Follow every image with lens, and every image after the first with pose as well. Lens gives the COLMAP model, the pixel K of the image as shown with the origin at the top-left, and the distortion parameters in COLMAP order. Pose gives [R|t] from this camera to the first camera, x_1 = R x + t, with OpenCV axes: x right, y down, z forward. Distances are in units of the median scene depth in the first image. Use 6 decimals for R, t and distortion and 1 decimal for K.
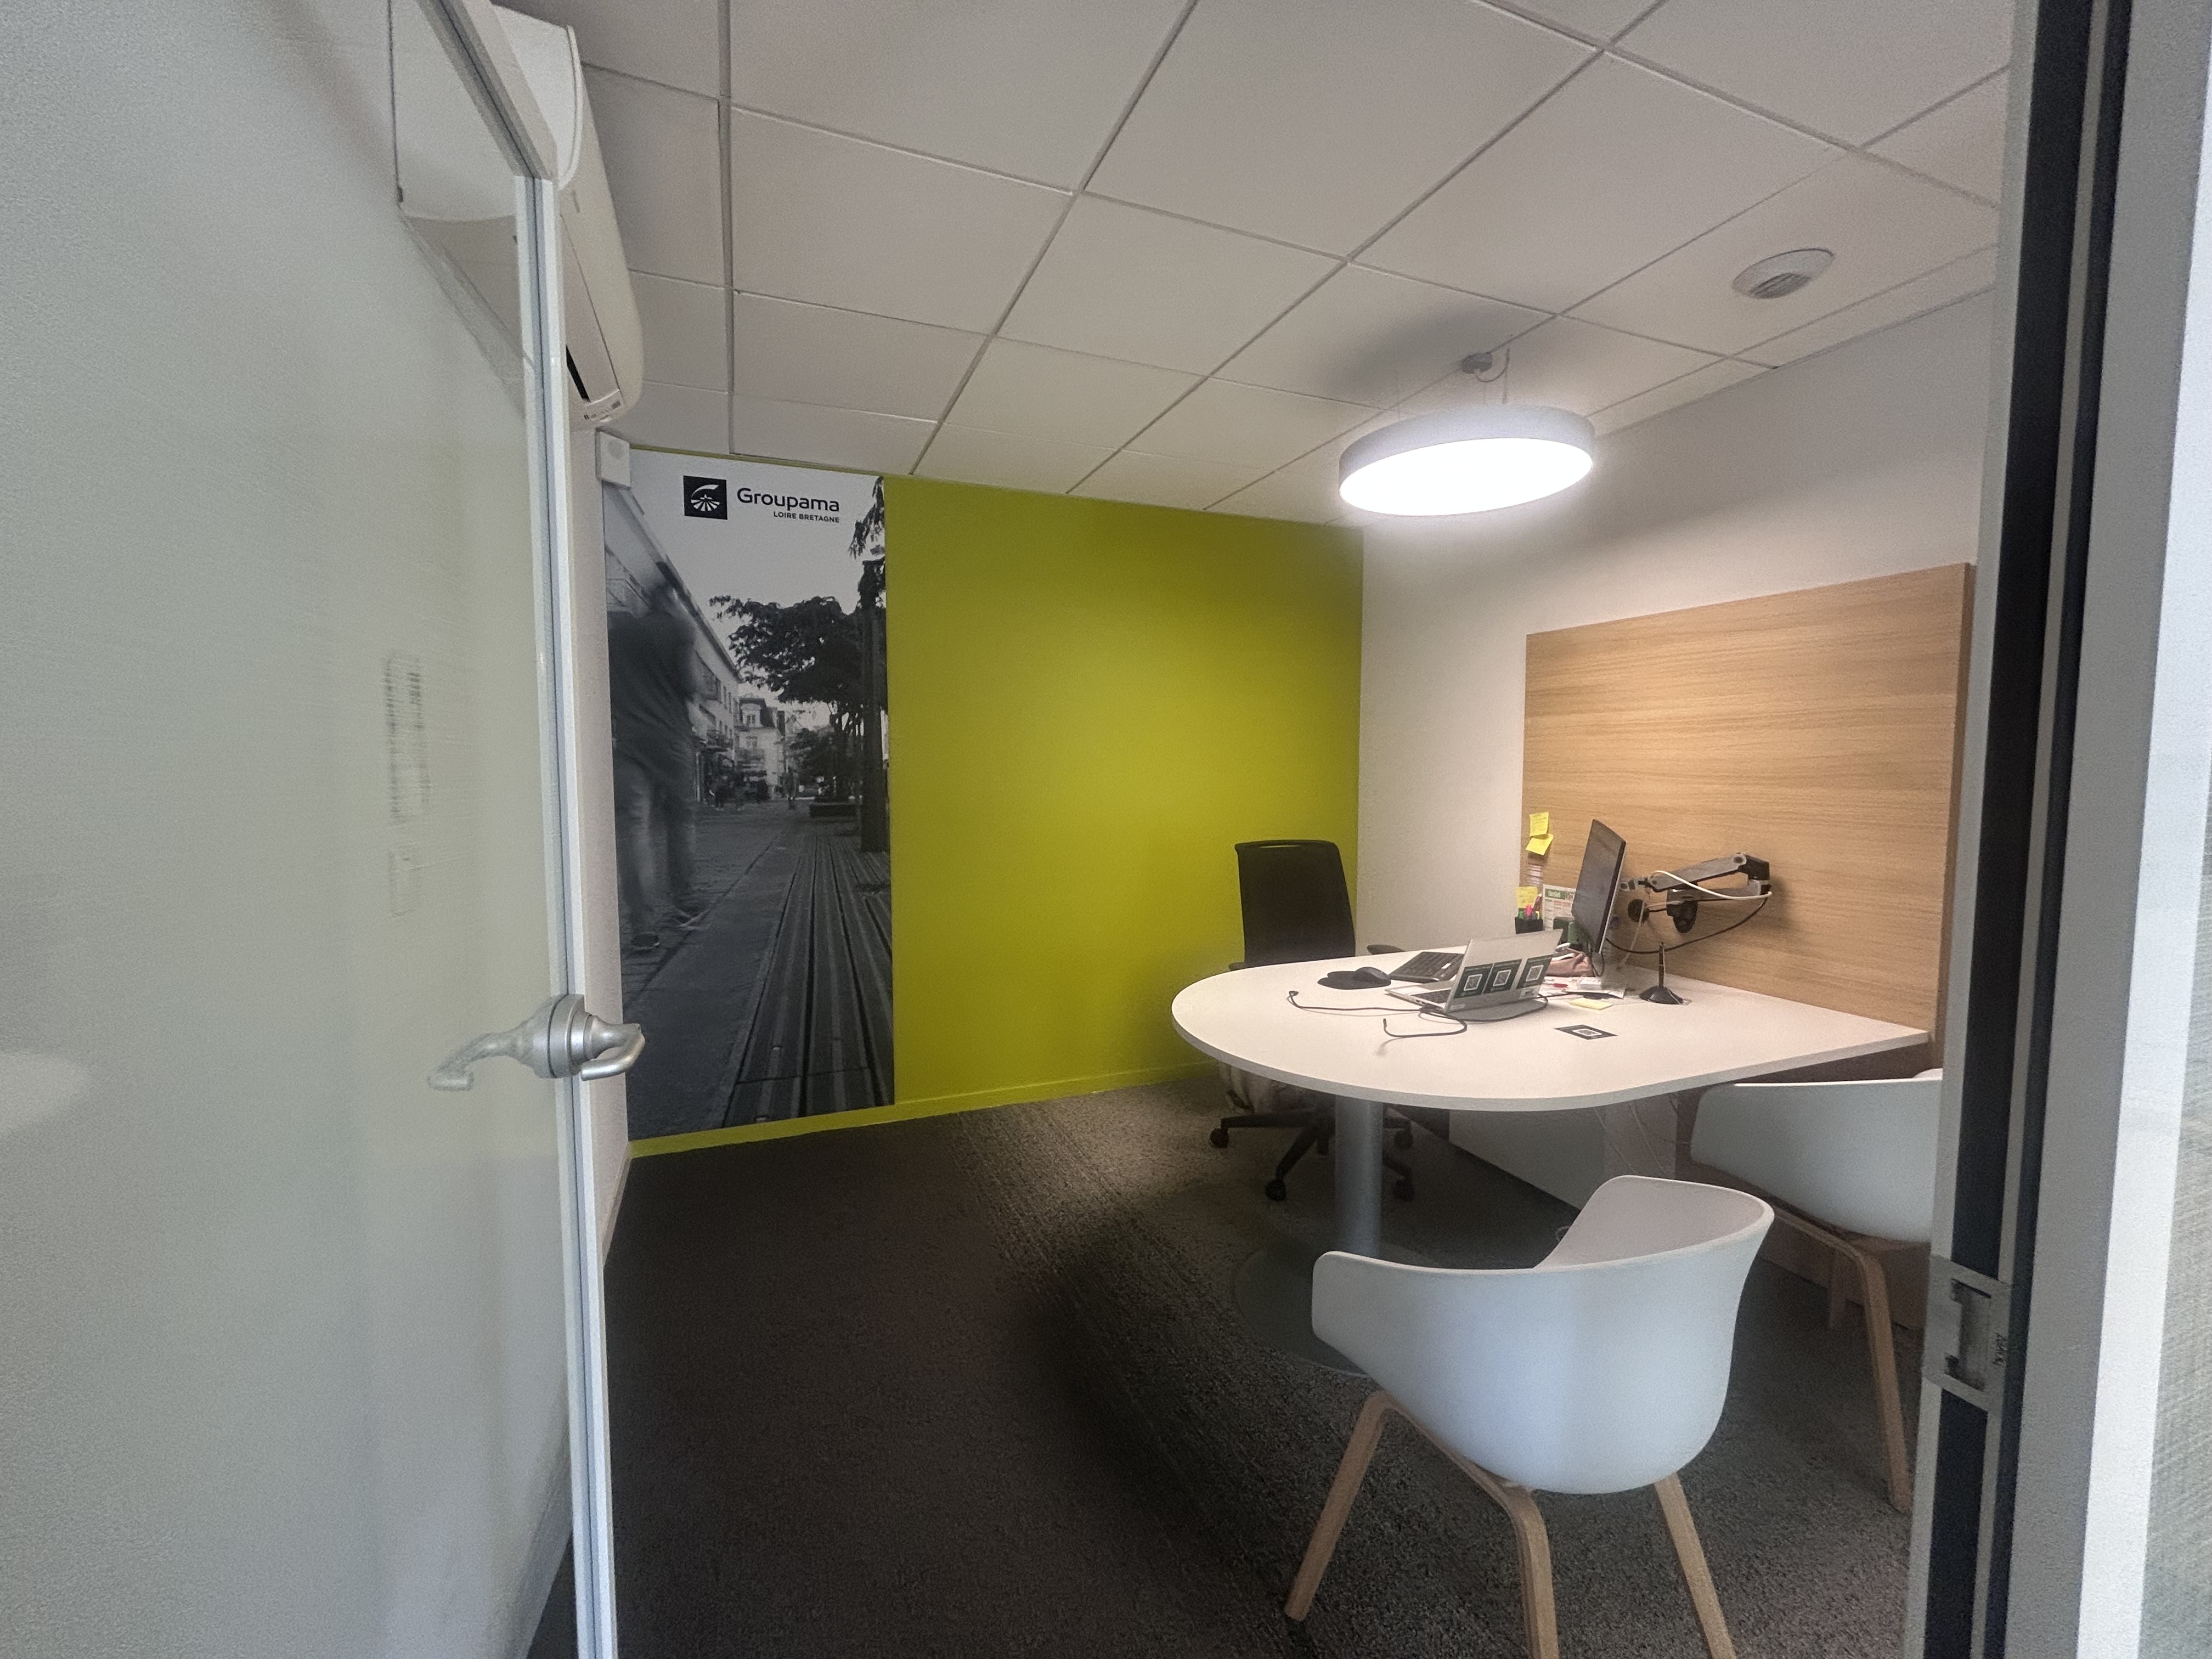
lens RADIAL K [[893.3, 0, 1099.8], [0, 893.3, 834.1], [0, 0, 1]] dist [0.001798, 0.000136]
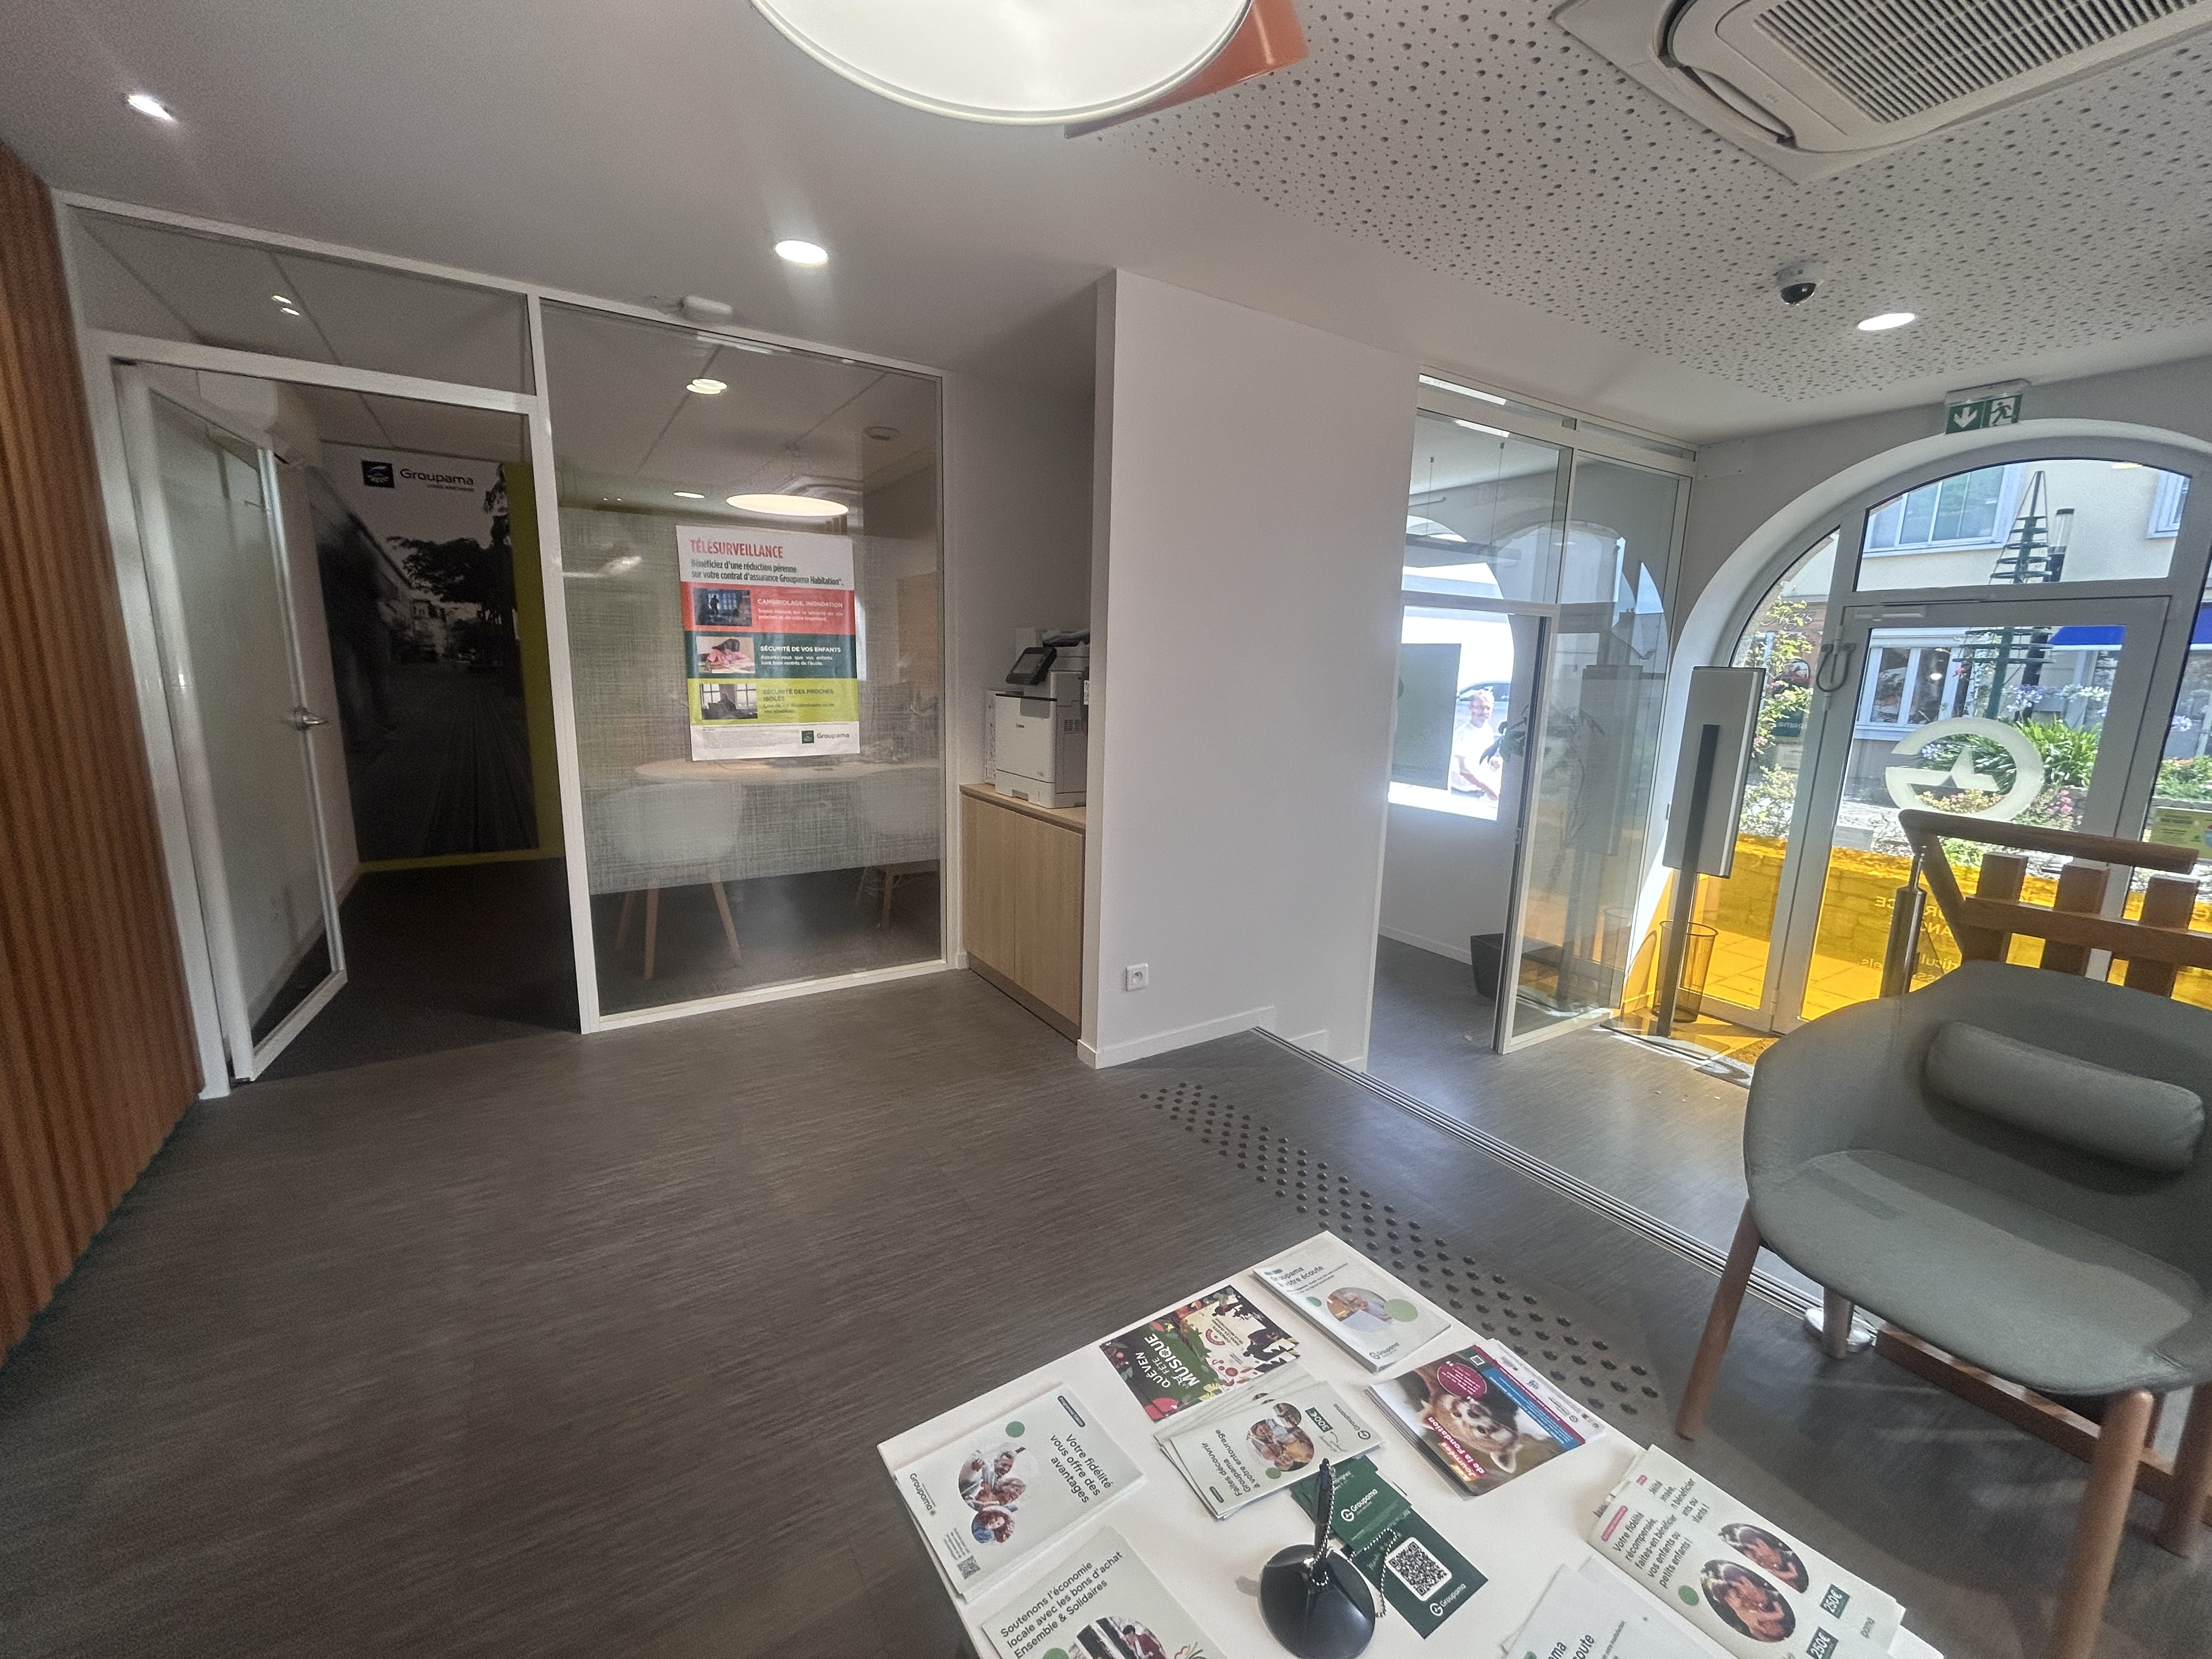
lens RADIAL K [[893.3, 0, 1105.7], [0, 893.3, 824.3], [0, 0, 1]] dist [0.001798, 0.000136]
pose [[0.982353, -0.007215, 0.186898, 0.542697], [-0.015370, 0.992762, 0.119112, 0.044381], [-0.186405, -0.119882, 0.975132, -0.900722]]
